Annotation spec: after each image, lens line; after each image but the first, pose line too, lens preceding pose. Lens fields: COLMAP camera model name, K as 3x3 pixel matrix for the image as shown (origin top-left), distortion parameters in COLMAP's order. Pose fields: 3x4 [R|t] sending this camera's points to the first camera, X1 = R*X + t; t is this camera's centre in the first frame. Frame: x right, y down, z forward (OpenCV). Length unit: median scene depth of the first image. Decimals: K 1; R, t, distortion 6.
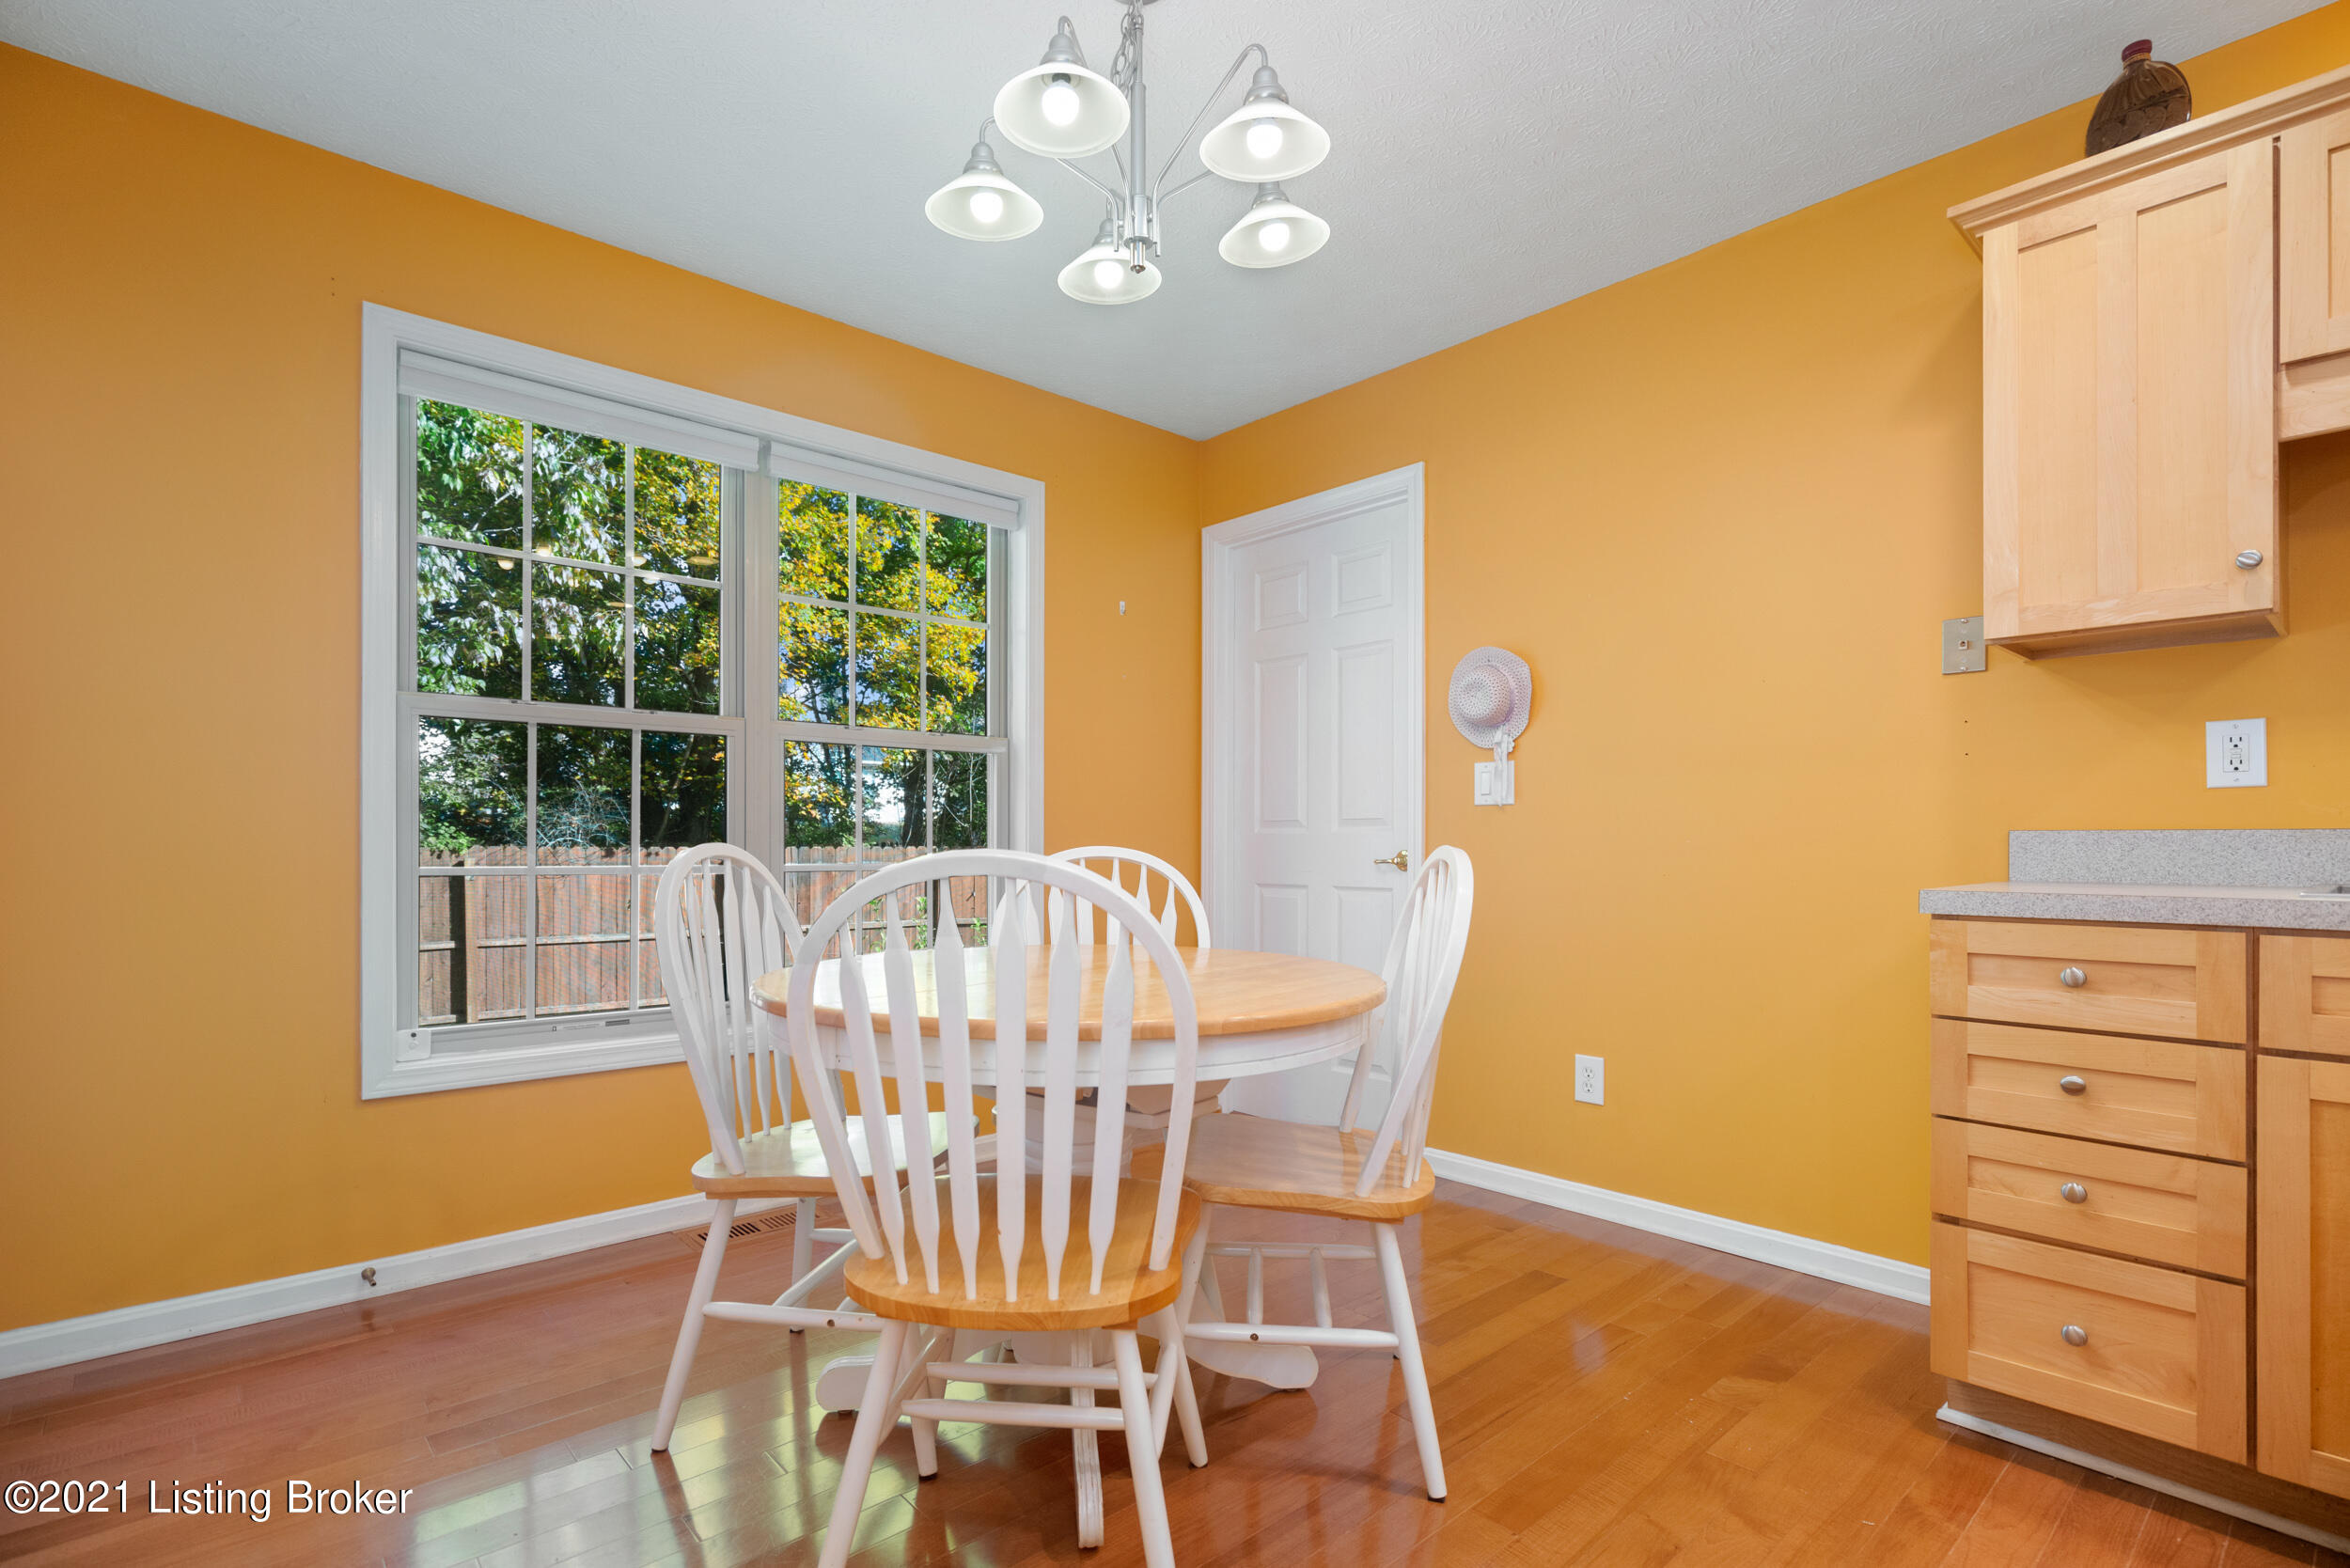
lens RADIAL K [[1084.3, 0, 1173.0], [0, 1084.3, 843.0], [0, 0, 1]] dist [0.000330, 0.000019]
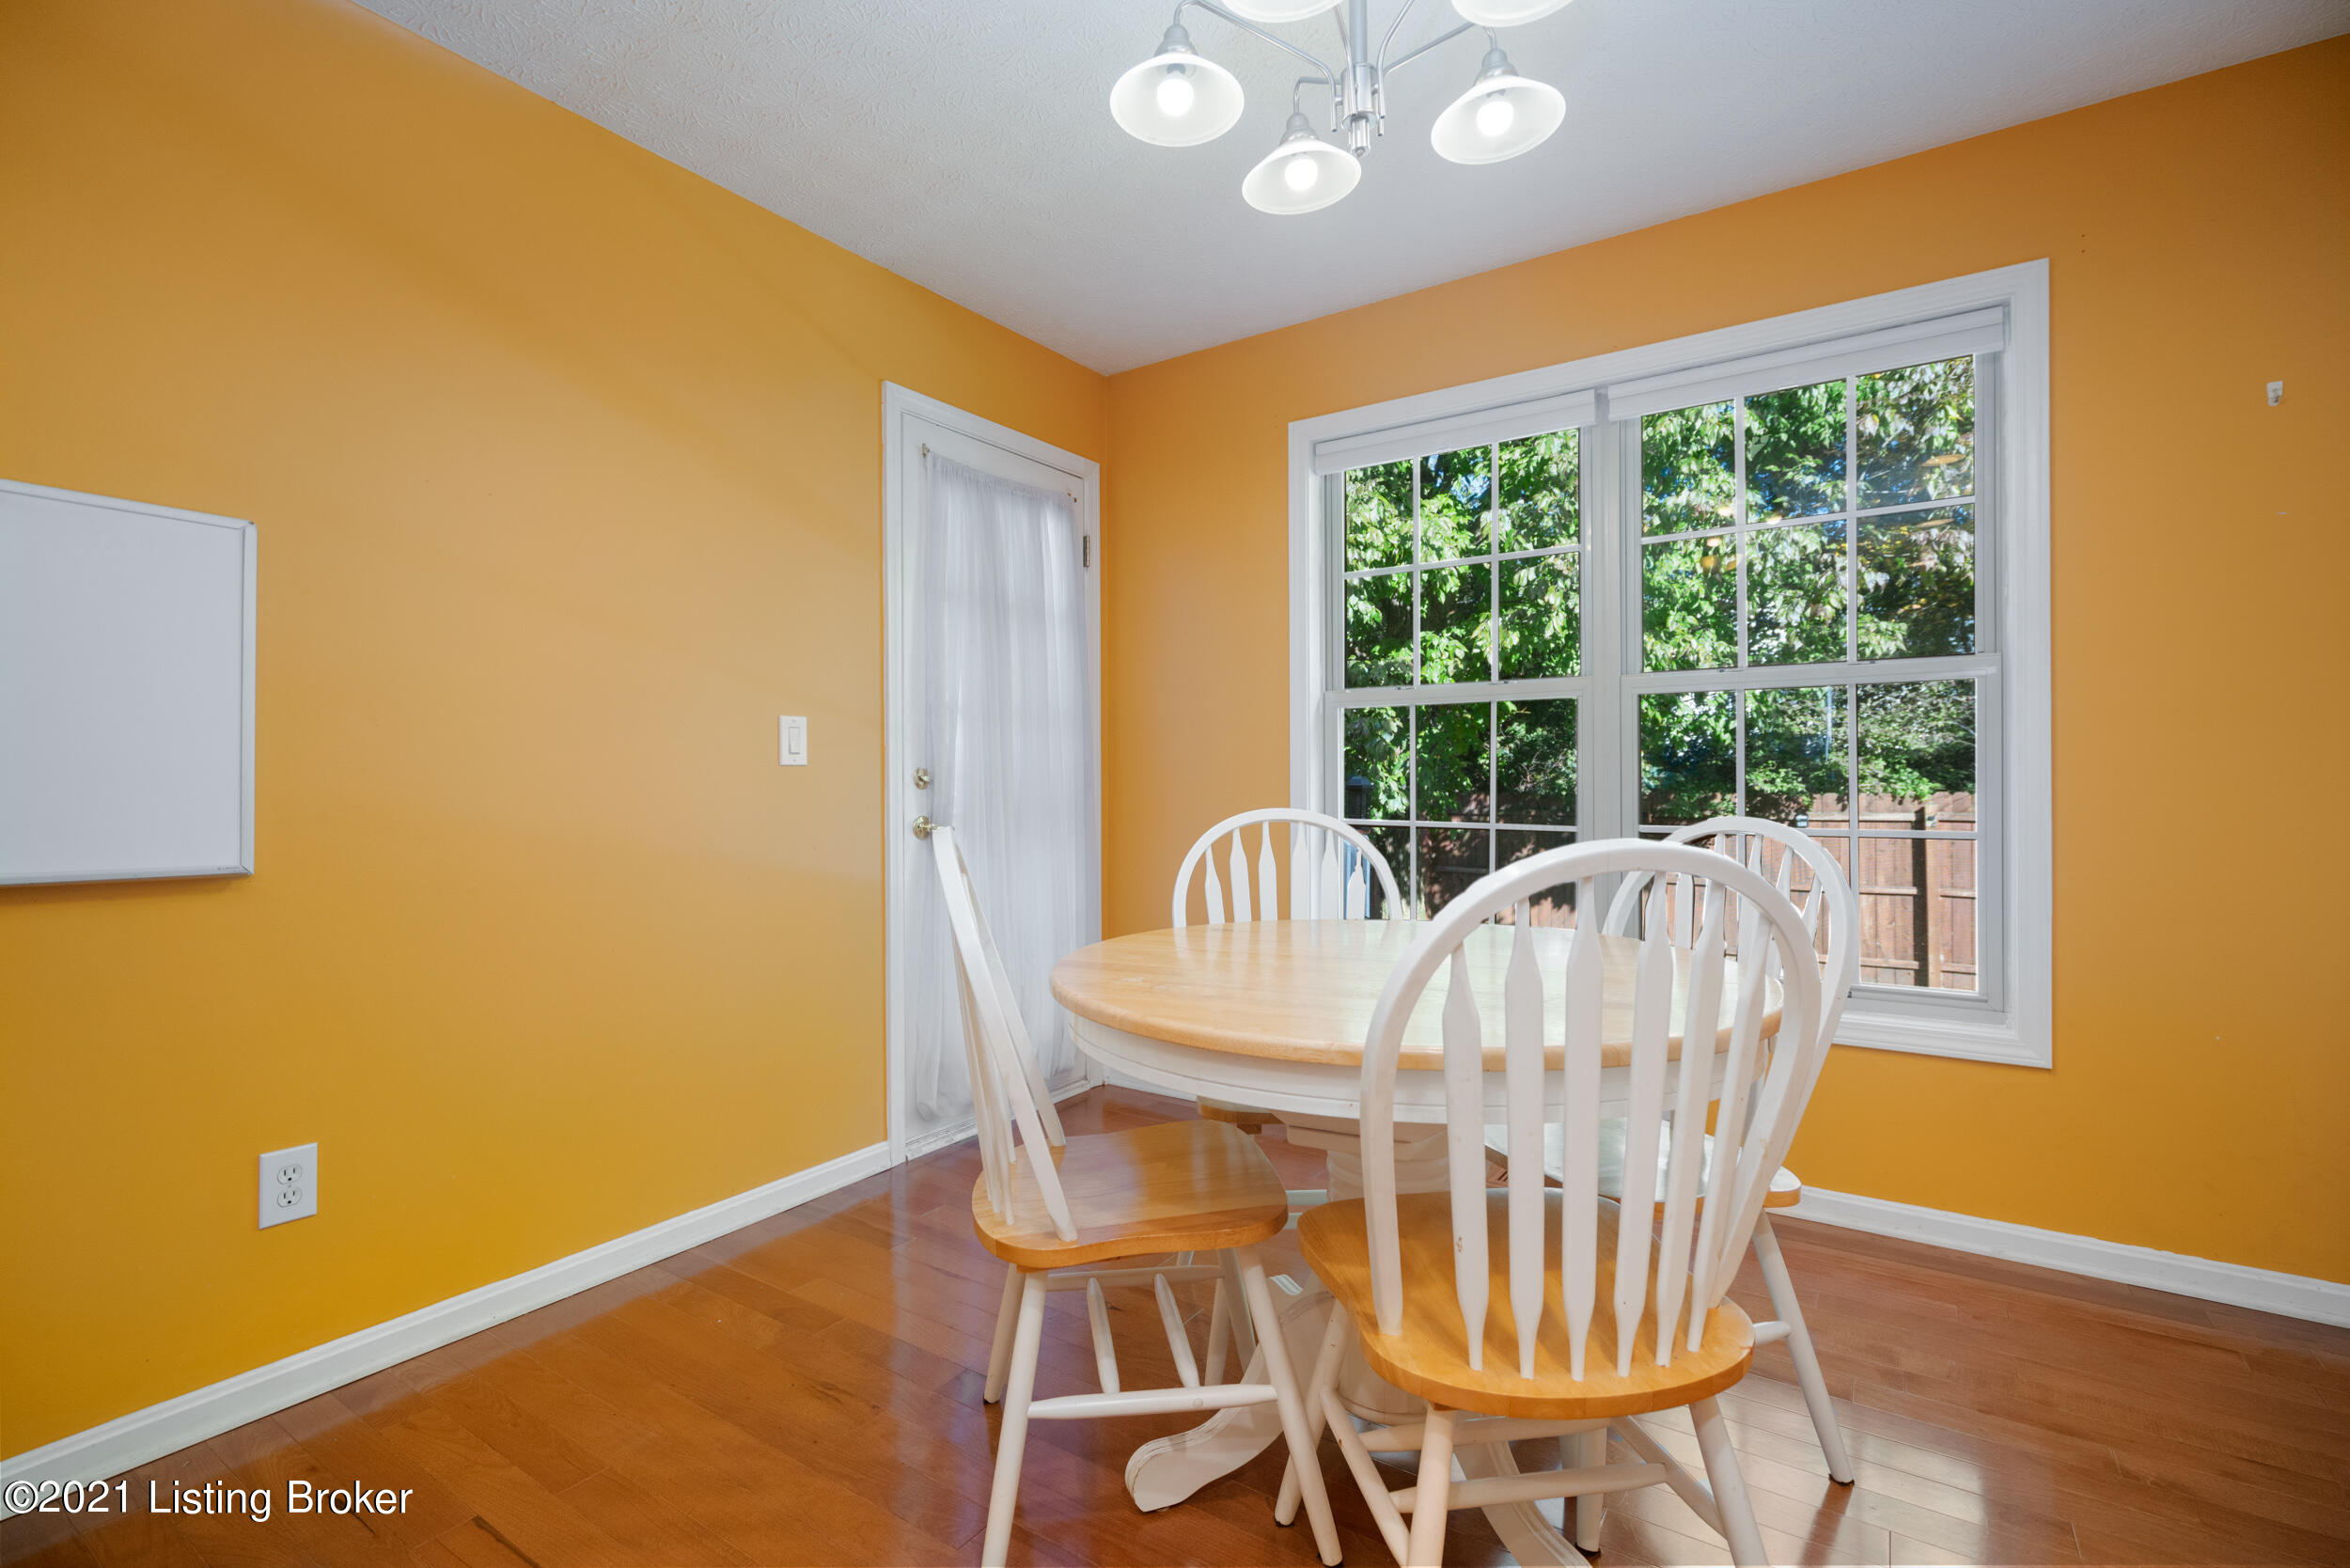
lens RADIAL K [[1063.9, 0, 1175.0], [0, 1063.9, 784.0], [0, 0, 1]] dist [-0.001032, -0.000126]
pose [[0.231845, -0.000928, -0.972752, 0.381205], [0.001116, 0.999999, -0.000688, -0.014023], [0.972752, -0.000926, 0.231846, 0.335493]]
